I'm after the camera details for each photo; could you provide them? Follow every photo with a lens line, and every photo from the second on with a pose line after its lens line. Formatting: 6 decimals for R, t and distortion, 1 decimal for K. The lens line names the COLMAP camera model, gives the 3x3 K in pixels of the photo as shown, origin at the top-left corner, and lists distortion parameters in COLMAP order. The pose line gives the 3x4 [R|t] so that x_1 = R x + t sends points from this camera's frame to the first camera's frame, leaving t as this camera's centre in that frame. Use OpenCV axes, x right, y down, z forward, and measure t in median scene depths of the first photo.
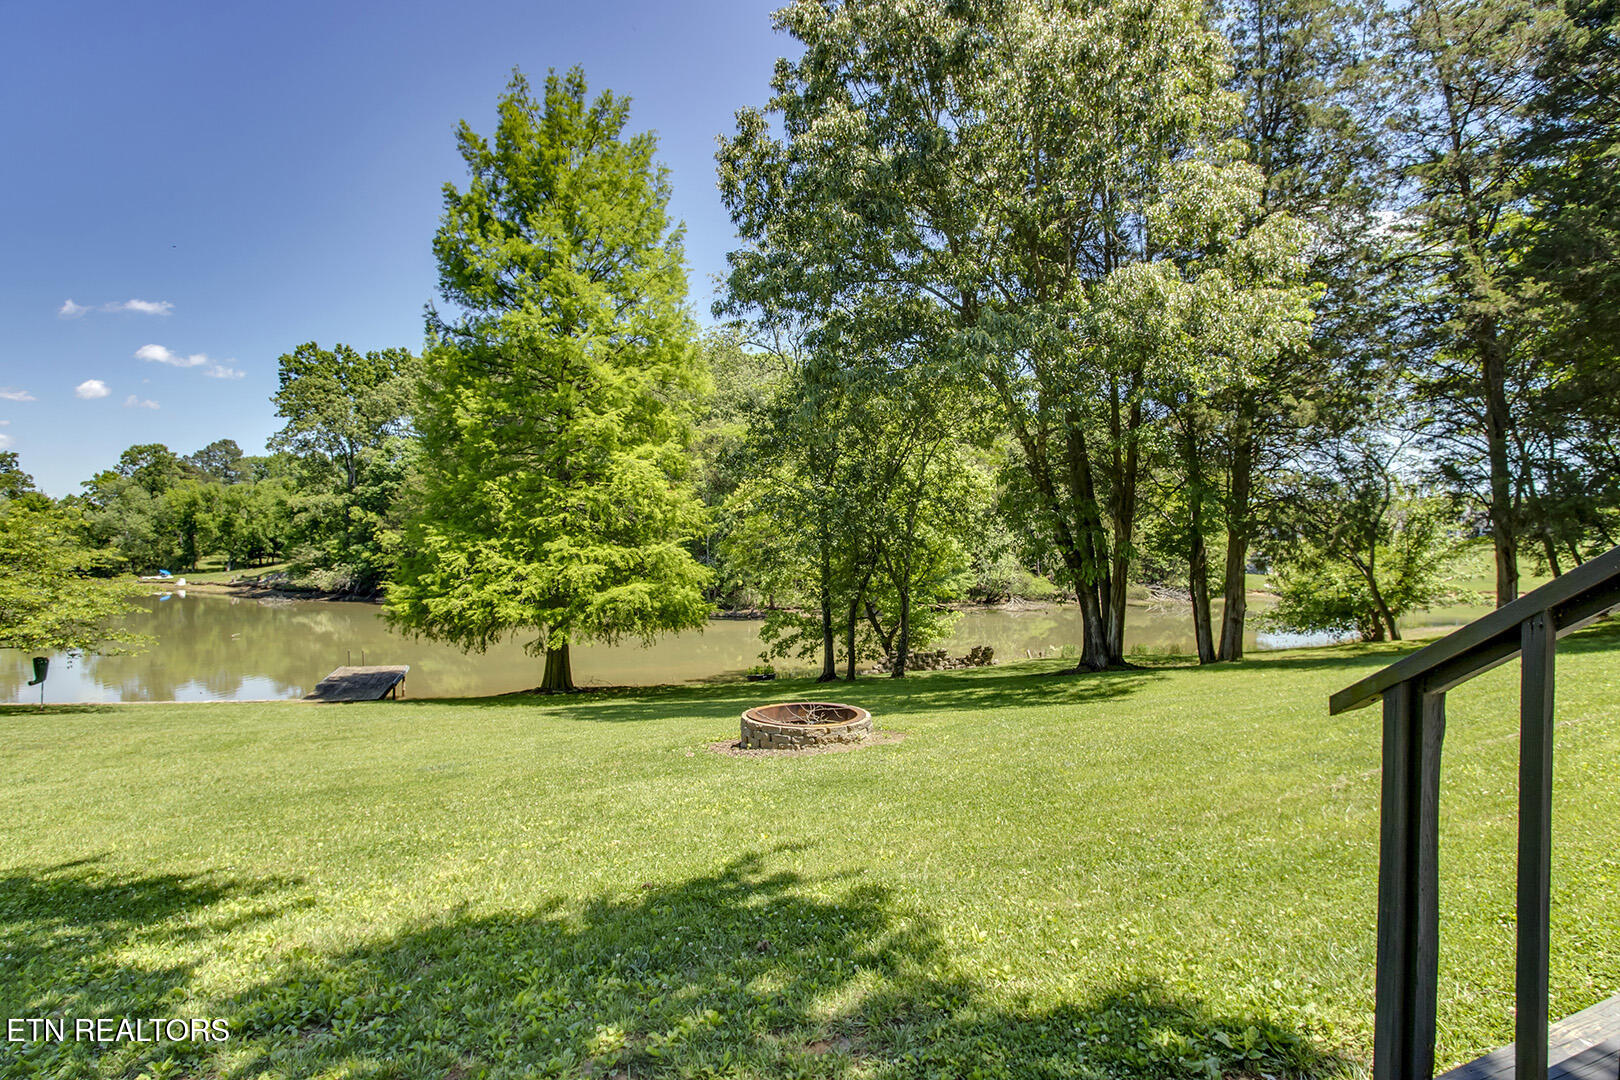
lens RADIAL K [[836.8, 0, 798.2], [0, 836.8, 547.6], [0, 0, 1]] dist [-0.012062, 0.000343]
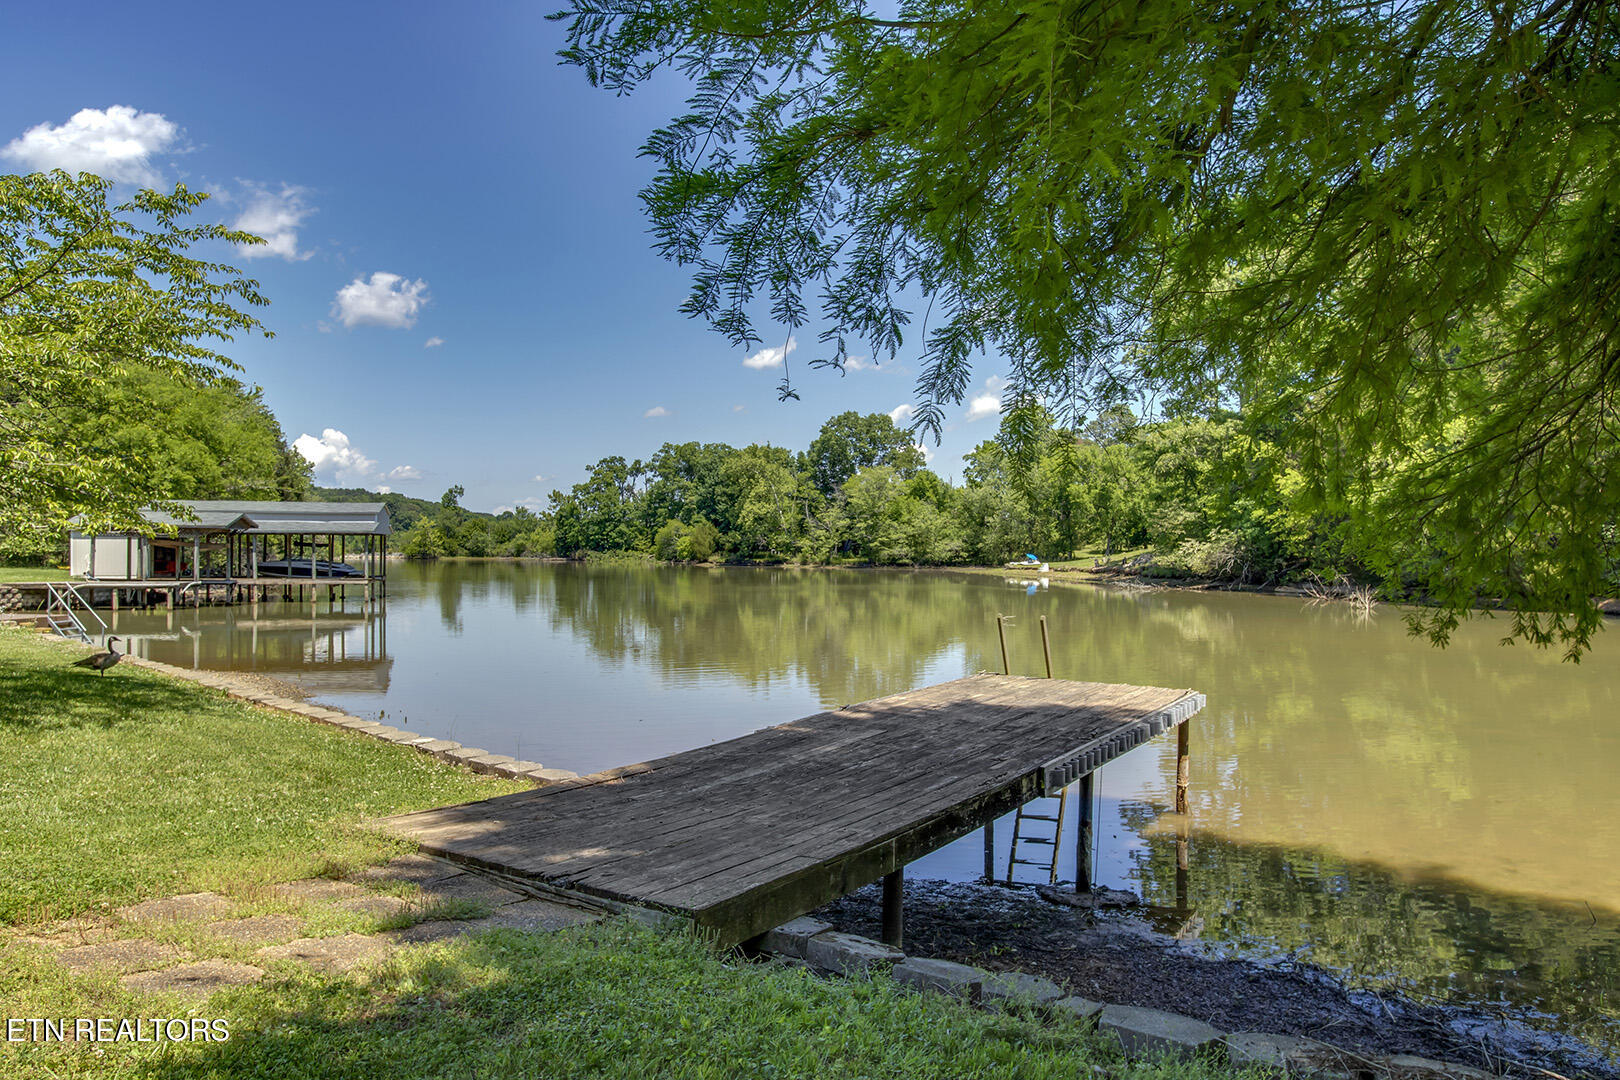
lens RADIAL K [[1061.7, 0, 817.0], [0, 1061.7, 555.7], [0, 0, 1]] dist [-0.002522, -0.000494]
pose [[0.614999, 0.000942, -0.788527, -0.108070], [-0.001369, 0.999999, 0.000127, 0.037796], [0.788526, 0.001001, 0.615000, 0.270780]]
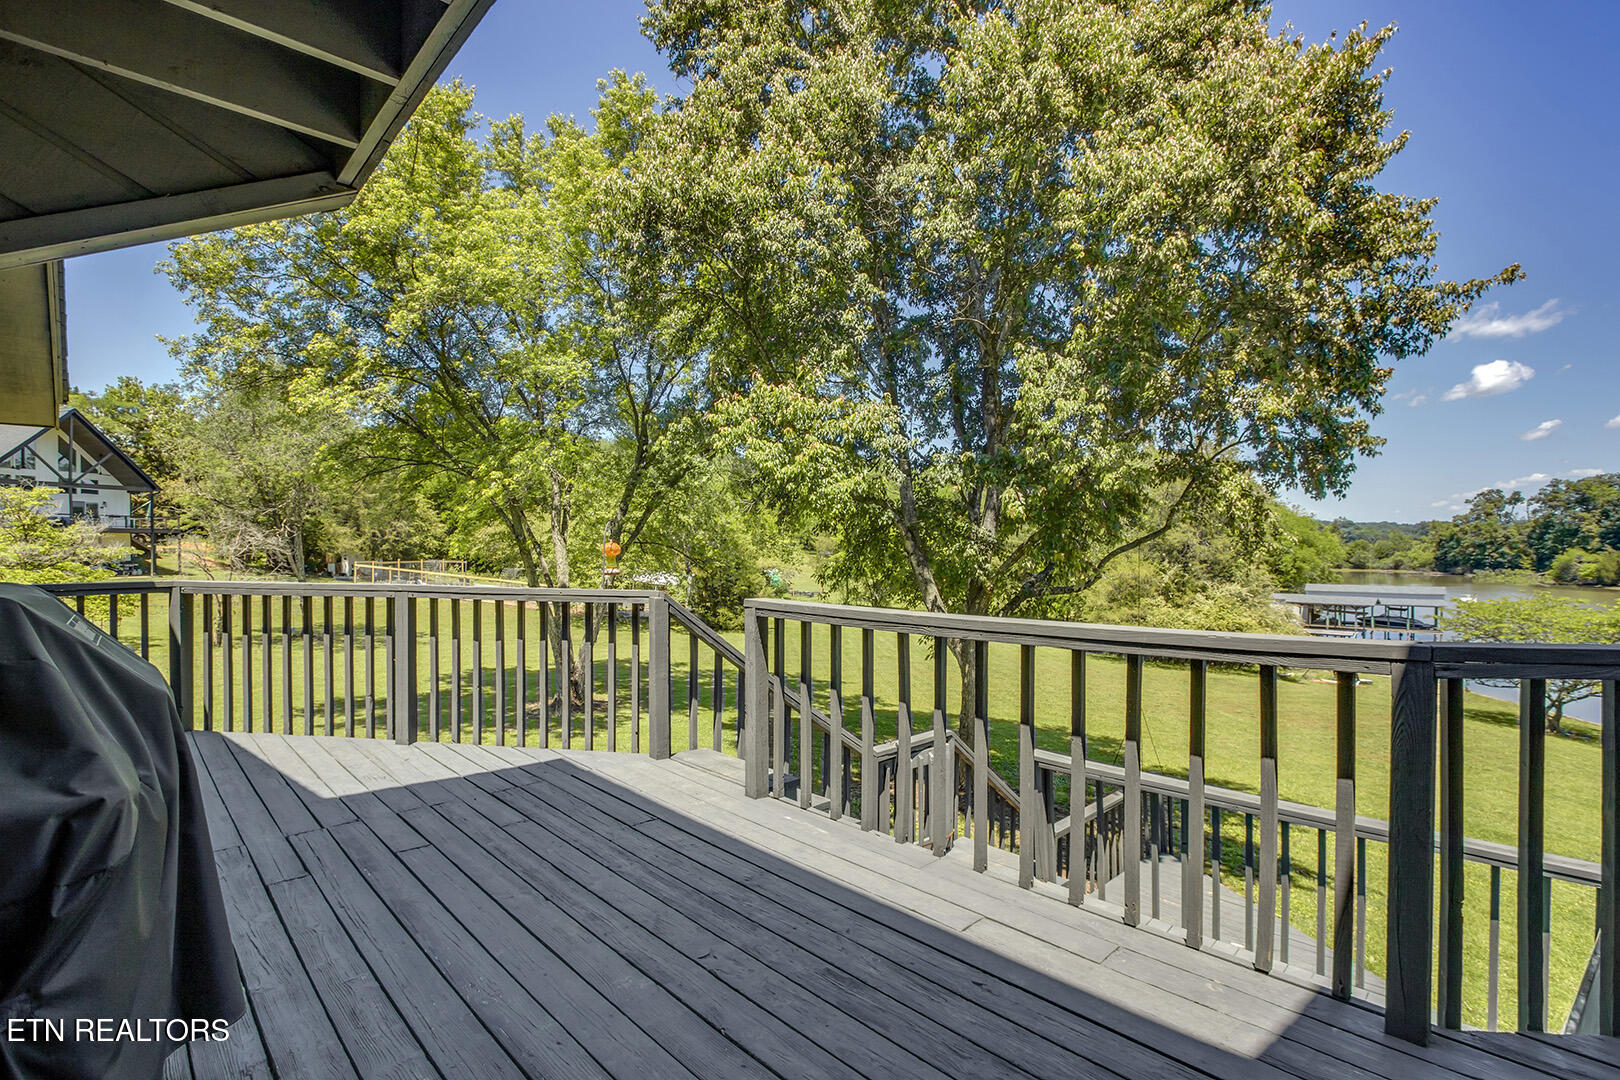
lens RADIAL K [[745.8, 0, 810.1], [0, 745.8, 546.7], [0, 0, 1]] dist [-0.024381, 0.001467]
pose [[-0.228113, -0.000593, -0.973634, 0.135646], [0.003403, 0.999993, -0.001407, -0.034027], [0.973629, -0.003634, -0.228109, -0.007893]]
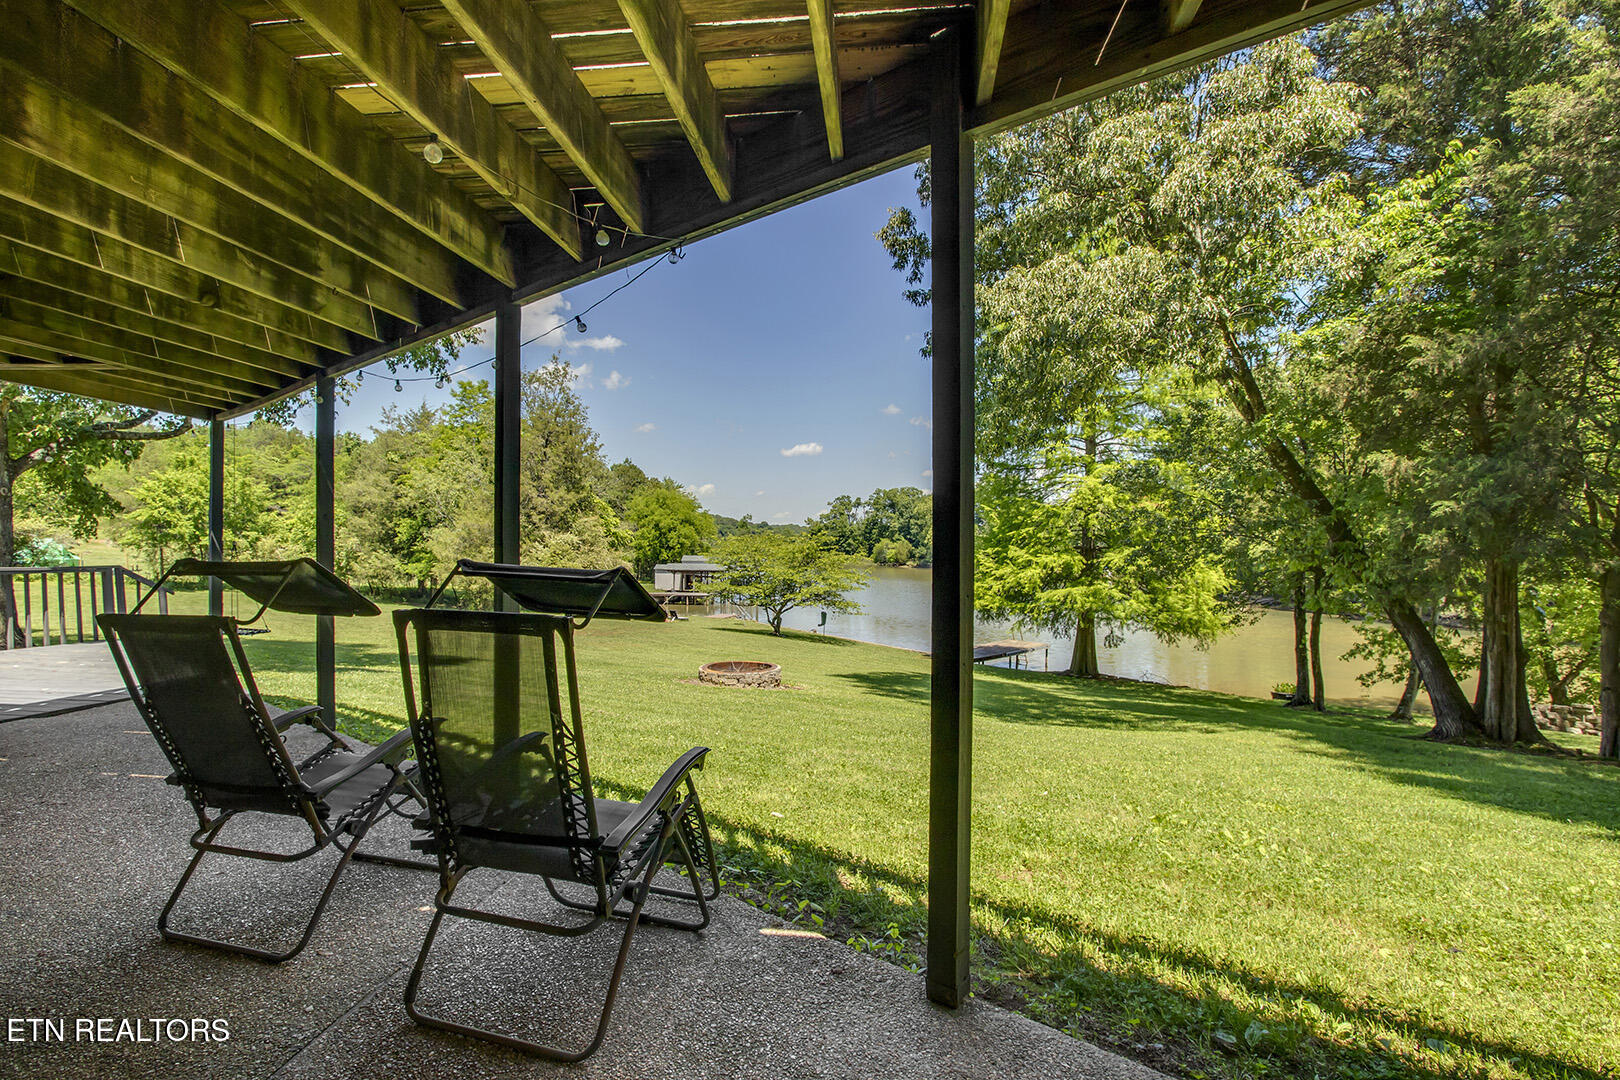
lens RADIAL K [[761.1, 0, 816.3], [0, 761.1, 551.1], [0, 0, 1]] dist [-0.025953, 0.003180]
pose [[0.443034, 0.003951, -0.896496, 0.161573], [0.003122, 0.999977, 0.005949, -0.003667], [0.896499, -0.005434, 0.443012, 0.060629]]
